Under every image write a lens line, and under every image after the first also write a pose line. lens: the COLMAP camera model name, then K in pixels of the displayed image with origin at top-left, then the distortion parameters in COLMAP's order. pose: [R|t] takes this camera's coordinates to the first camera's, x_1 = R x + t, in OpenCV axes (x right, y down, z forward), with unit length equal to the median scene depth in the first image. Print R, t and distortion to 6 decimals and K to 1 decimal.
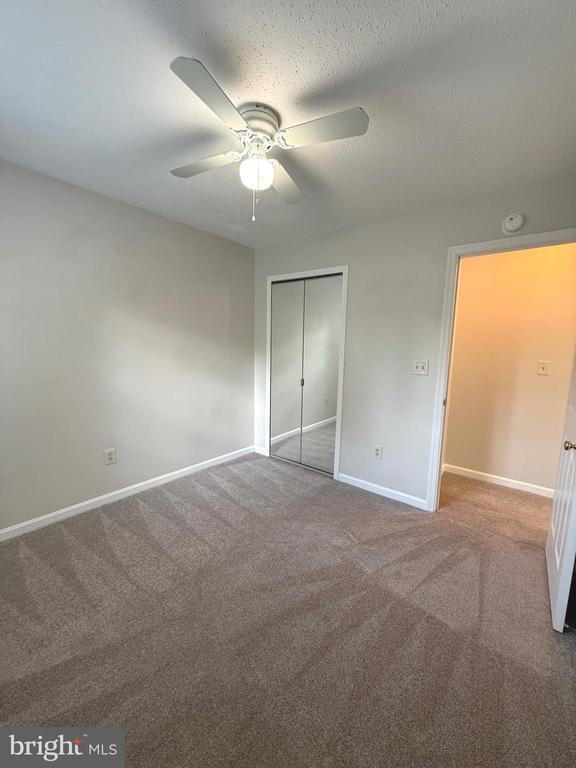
lens RADIAL K [[306.3, 0, 286.8], [0, 306.3, 381.3], [0, 0, 1]] dist [-0.001192, 0.000440]
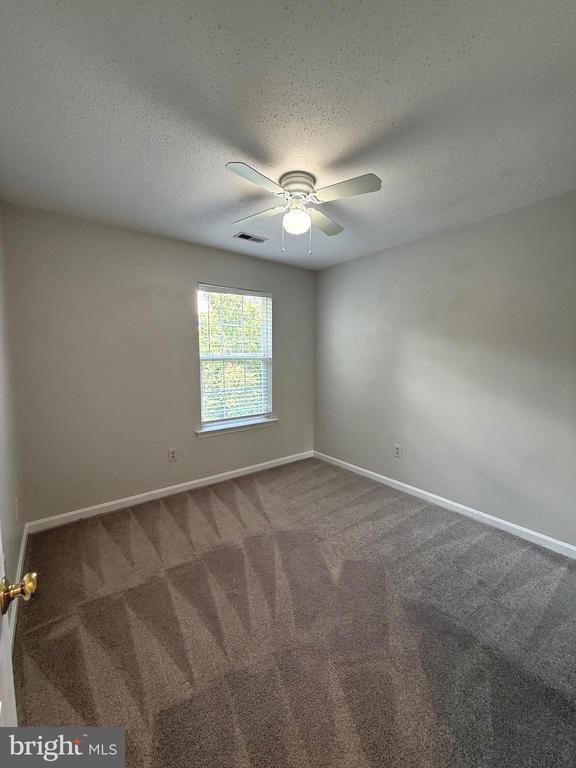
lens RADIAL K [[306.3, 0, 286.8], [0, 306.3, 381.3], [0, 0, 1]] dist [-0.001192, 0.000440]
pose [[-0.214697, 0.073881, -0.973882, 0.730938], [-0.126937, 0.986567, 0.102827, -0.106198], [0.968397, 0.145698, -0.202435, 0.808545]]
